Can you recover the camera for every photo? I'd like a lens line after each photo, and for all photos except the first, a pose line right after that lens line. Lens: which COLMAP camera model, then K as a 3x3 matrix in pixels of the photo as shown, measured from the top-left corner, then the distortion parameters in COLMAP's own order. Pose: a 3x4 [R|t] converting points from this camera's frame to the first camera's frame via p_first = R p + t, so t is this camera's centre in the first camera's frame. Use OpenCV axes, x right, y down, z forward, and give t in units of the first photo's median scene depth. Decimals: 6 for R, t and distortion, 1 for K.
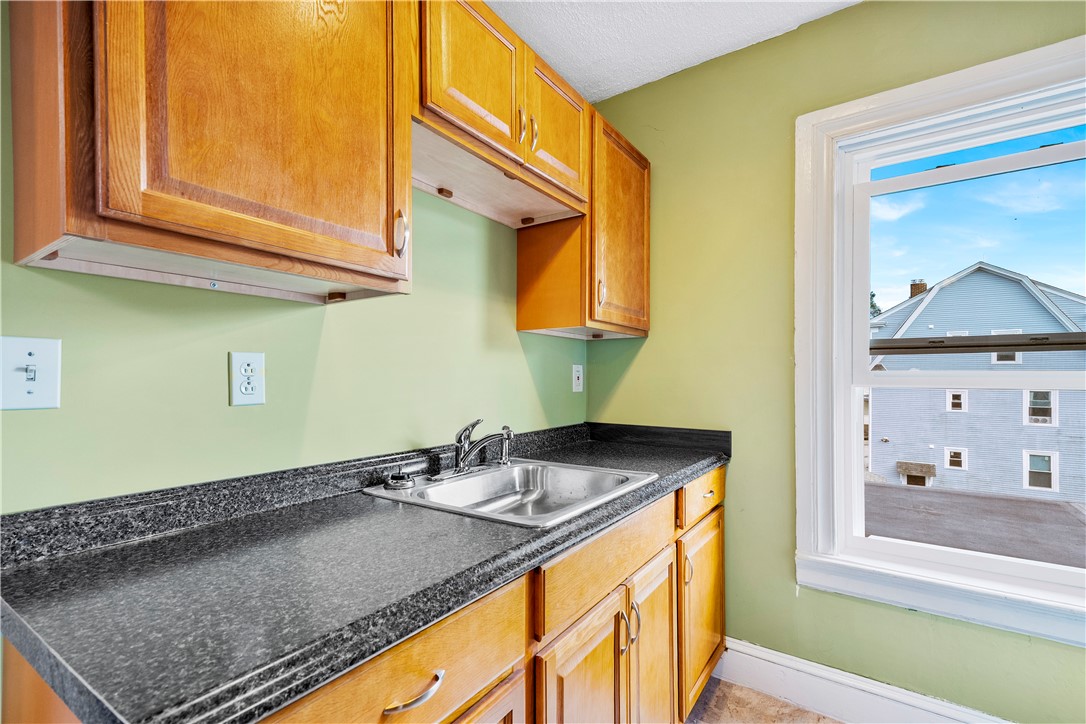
lens RADIAL K [[495.7, 0, 542.4], [0, 495.7, 370.0], [0, 0, 1]] dist [0.024963, 0.000035]
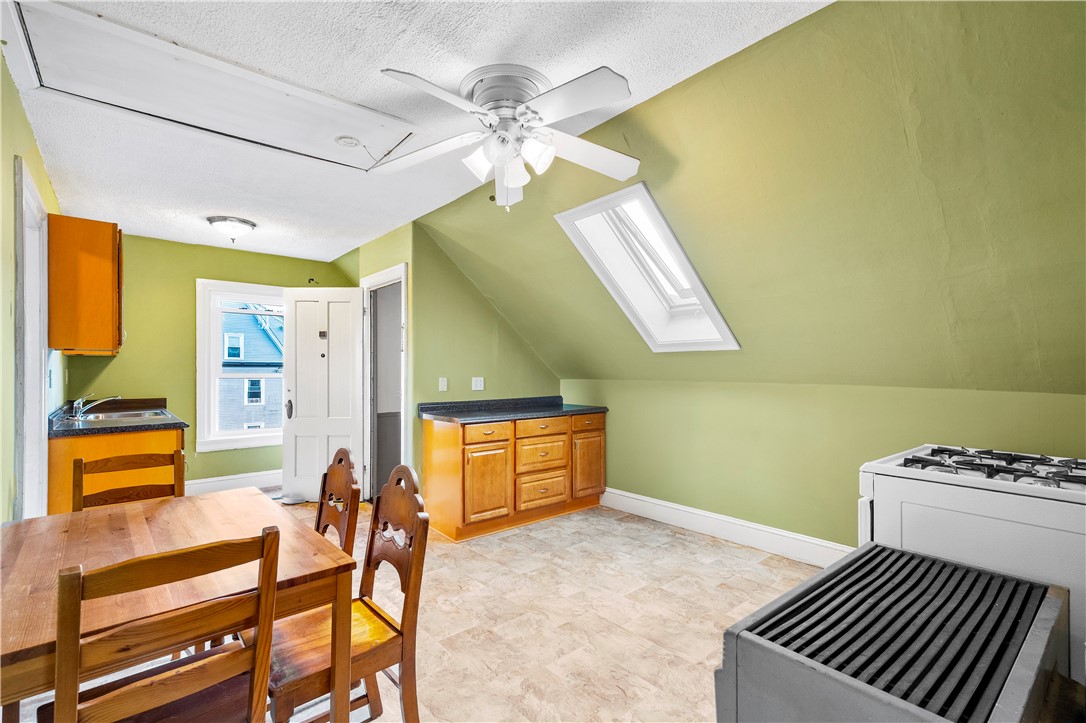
lens RADIAL K [[495.7, 0, 544.0], [0, 495.7, 368.9], [0, 0, 1]] dist [0.024963, 0.000035]
pose [[0.263686, -0.001283, 0.964608, -0.117746], [-0.012987, 0.999904, 0.004880, -0.004176], [-0.964521, -0.013814, 0.263644, -0.111342]]
